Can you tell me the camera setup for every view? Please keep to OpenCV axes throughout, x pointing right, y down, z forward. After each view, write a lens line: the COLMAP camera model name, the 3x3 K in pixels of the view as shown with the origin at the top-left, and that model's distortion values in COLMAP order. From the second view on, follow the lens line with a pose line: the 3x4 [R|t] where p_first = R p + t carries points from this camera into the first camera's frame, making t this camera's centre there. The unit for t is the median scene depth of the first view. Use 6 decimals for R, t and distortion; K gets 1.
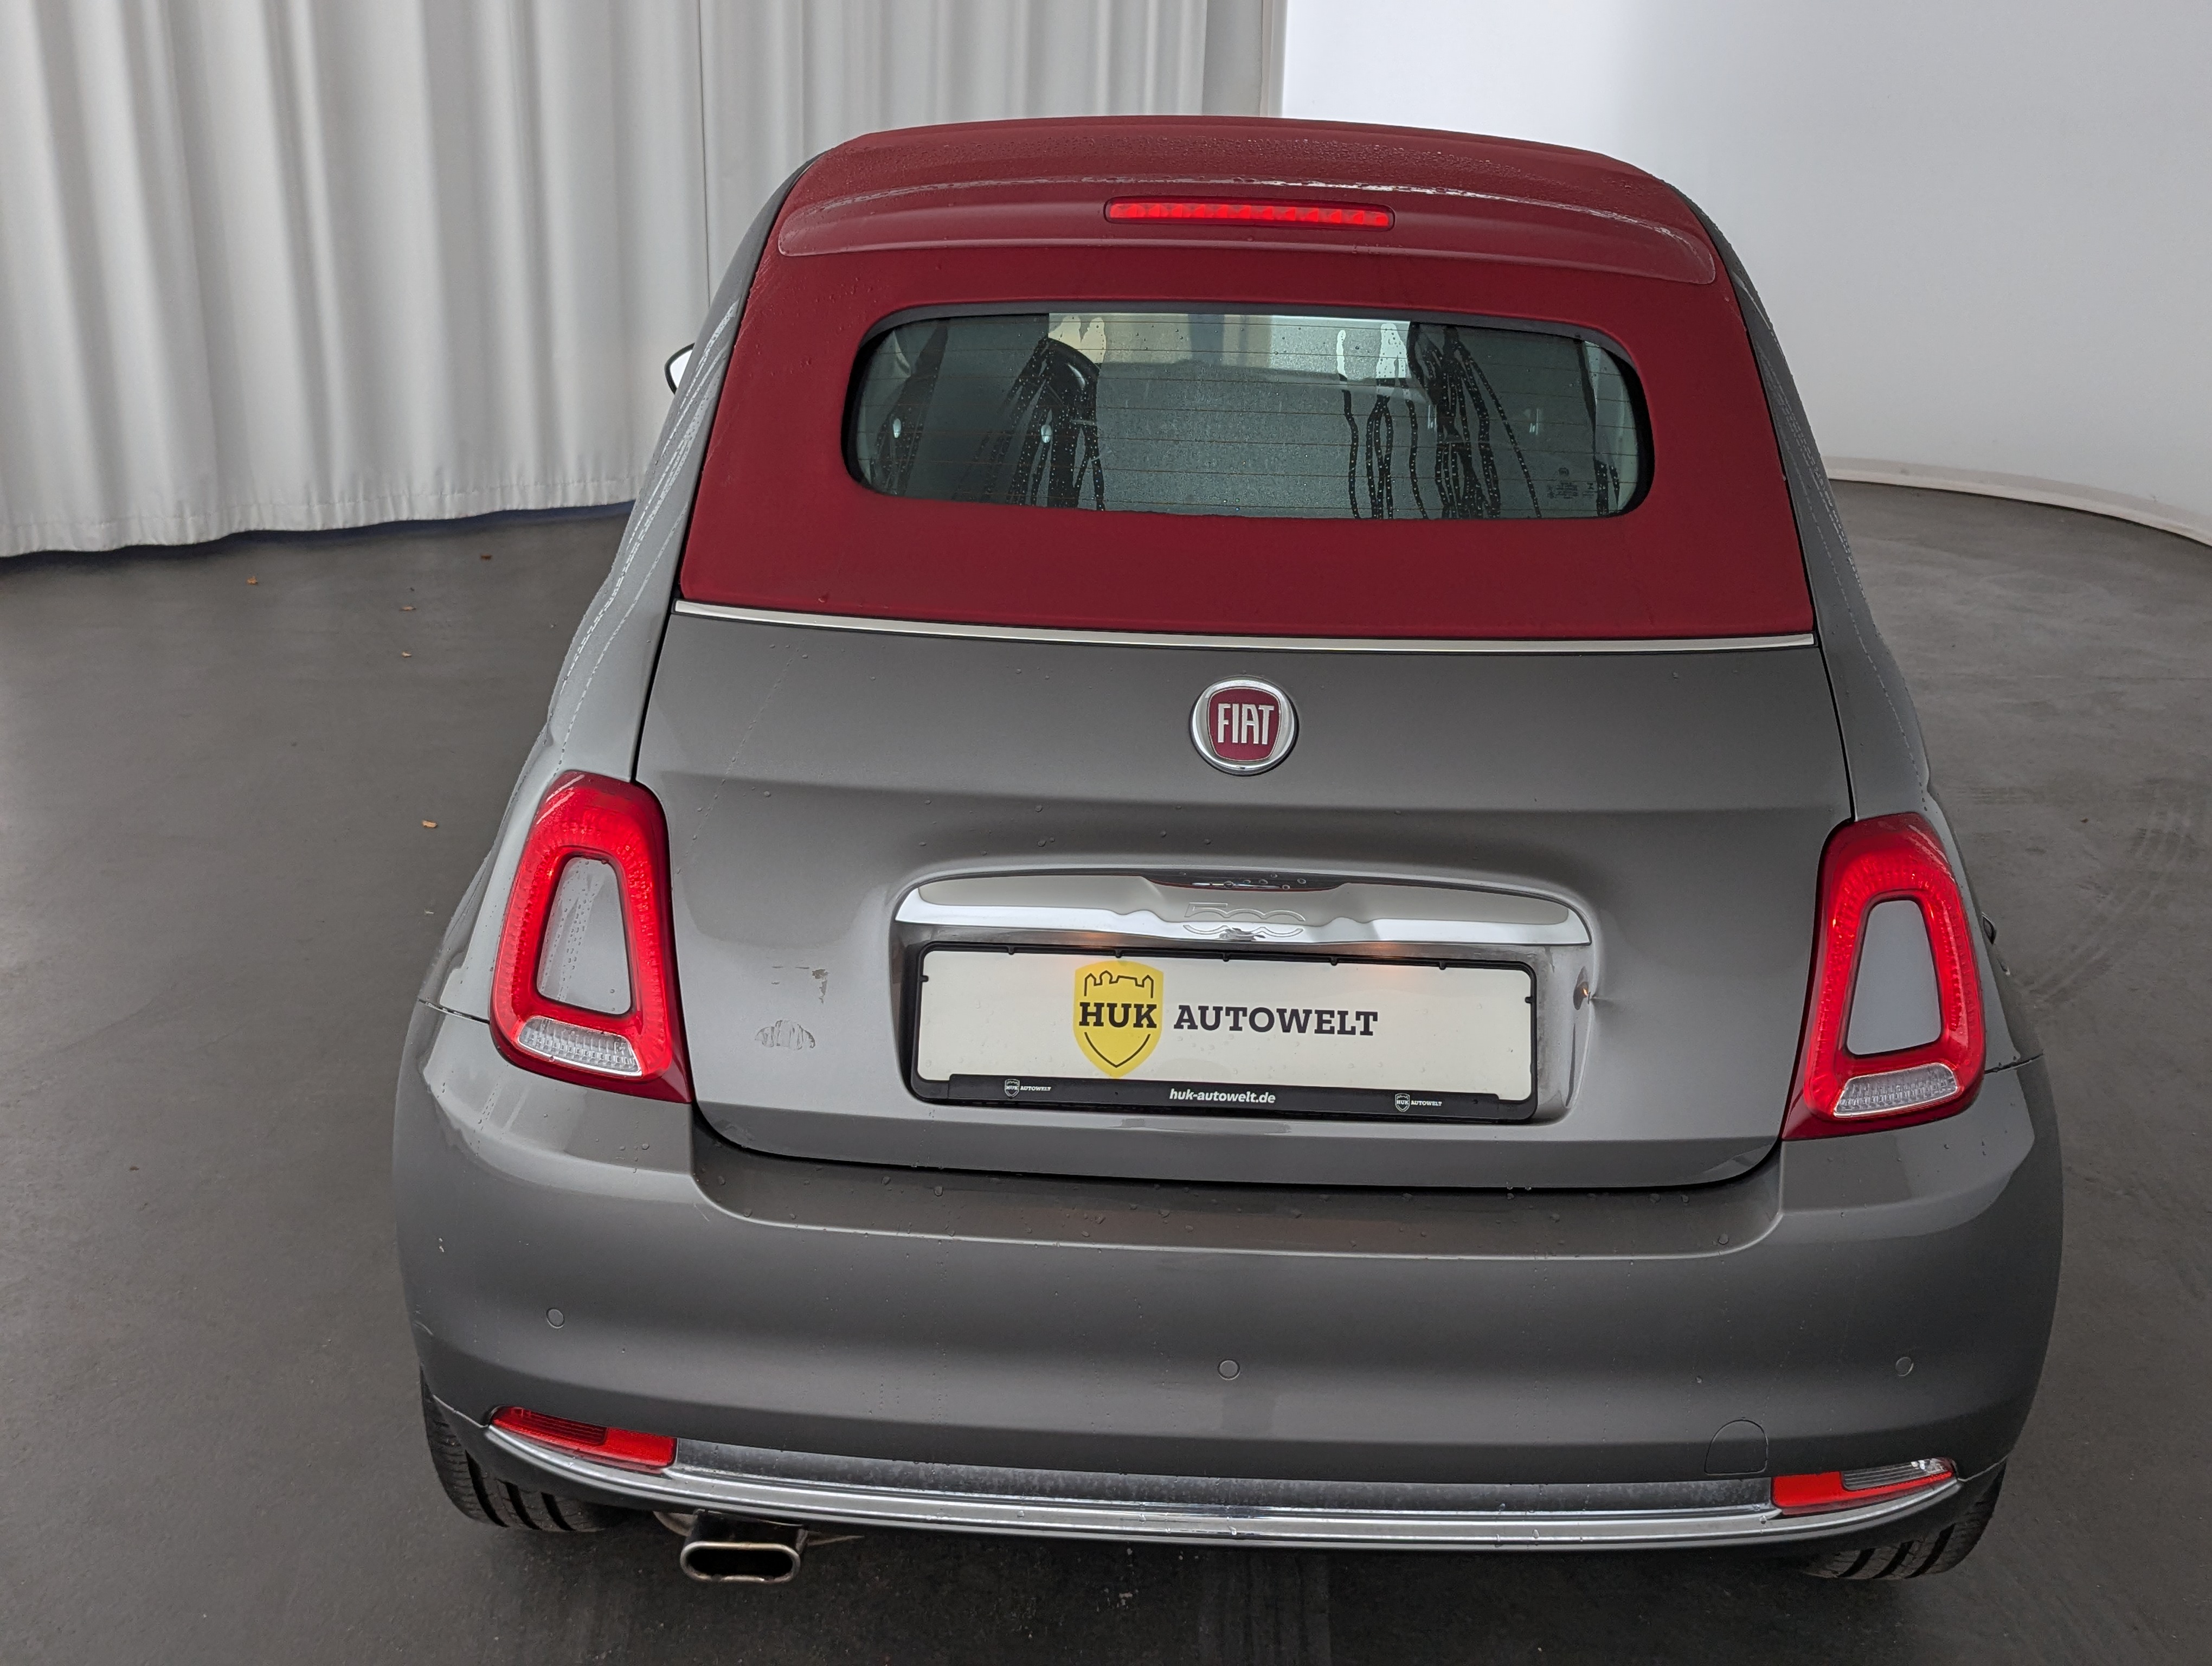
lens RADIAL K [[2150.8, 0, 1100.1], [0, 2150.8, 819.1], [0, 0, 1]] dist [0.016495, 0.000000]
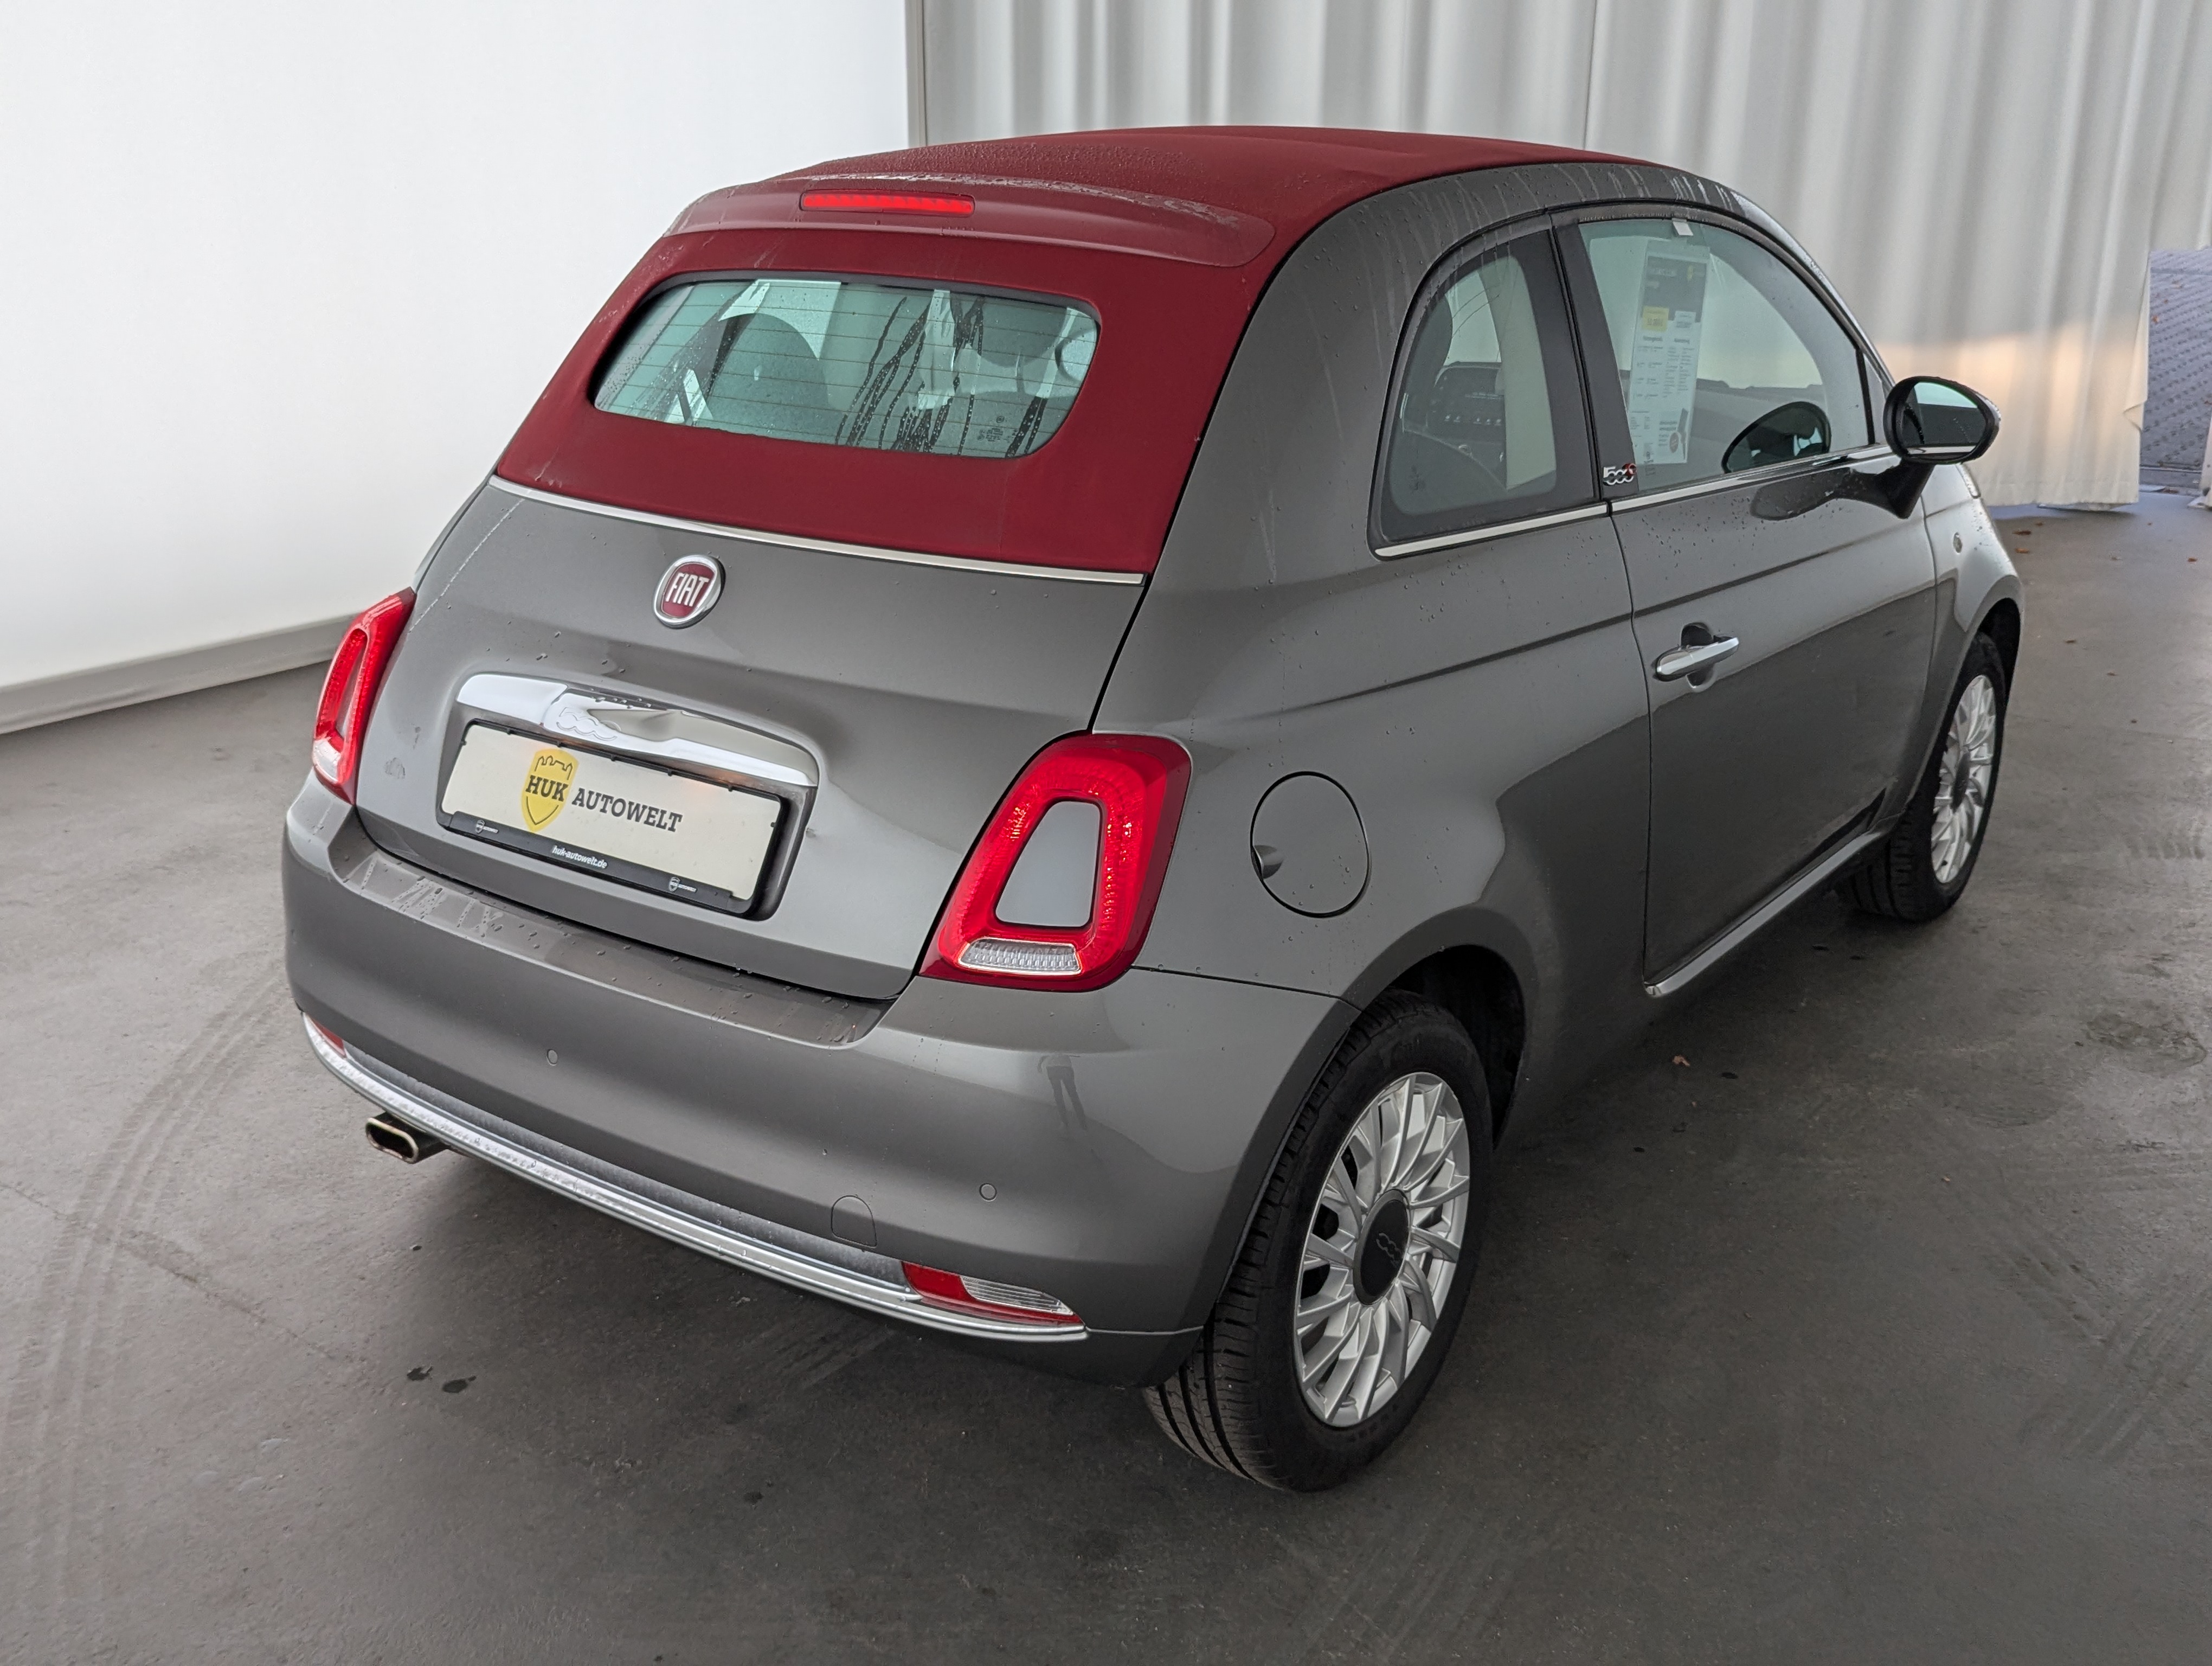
lens RADIAL K [[2150.8, 0, 1100.2], [0, 2150.8, 840.8], [0, 0, 1]] dist [0.016495, 0.000000]
pose [[0.829924, 0.163305, -0.533439, 1.021897], [-0.166145, 0.985159, 0.043104, 0.007629], [0.532562, 0.052855, 0.844739, 0.045315]]
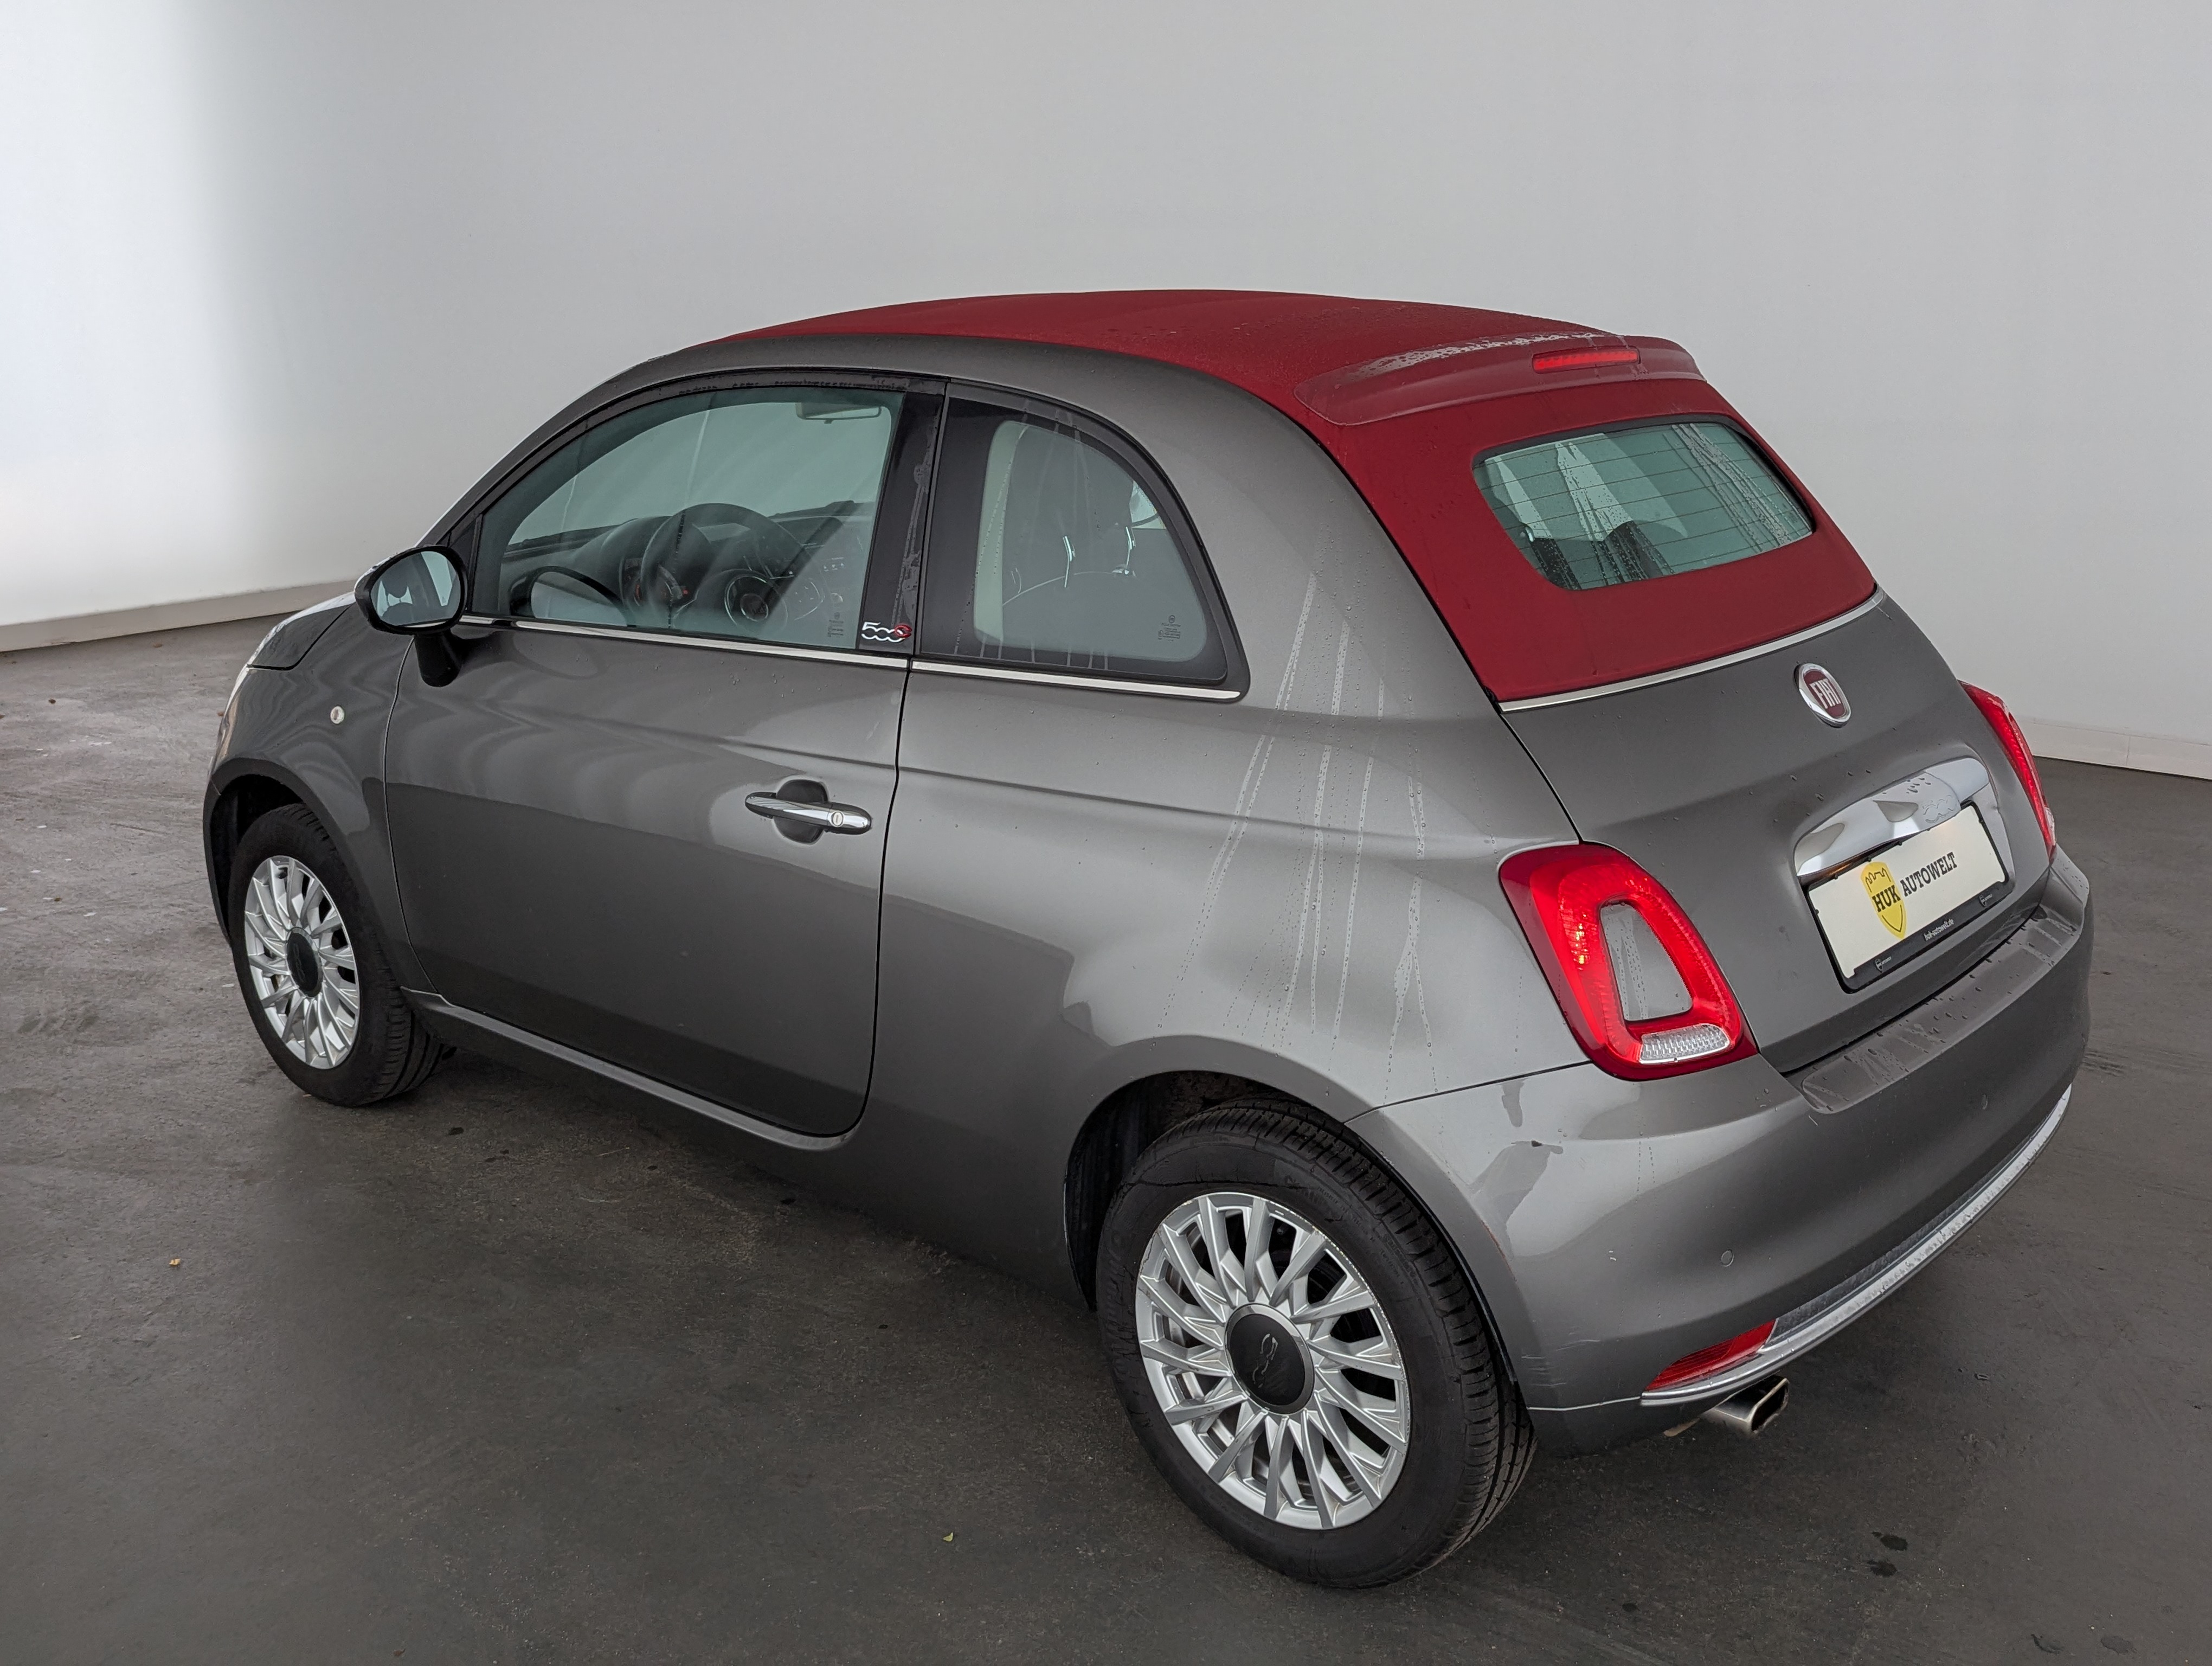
lens RADIAL K [[2150.8, 0, 1104.8], [0, 2150.8, 828.4], [0, 0, 1]] dist [0.016495, 0.000000]
pose [[0.631622, -0.230236, 0.740300, -1.390975], [0.271544, 0.960097, 0.066913, -0.194722], [-0.726166, 0.158760, 0.668938, 0.401538]]
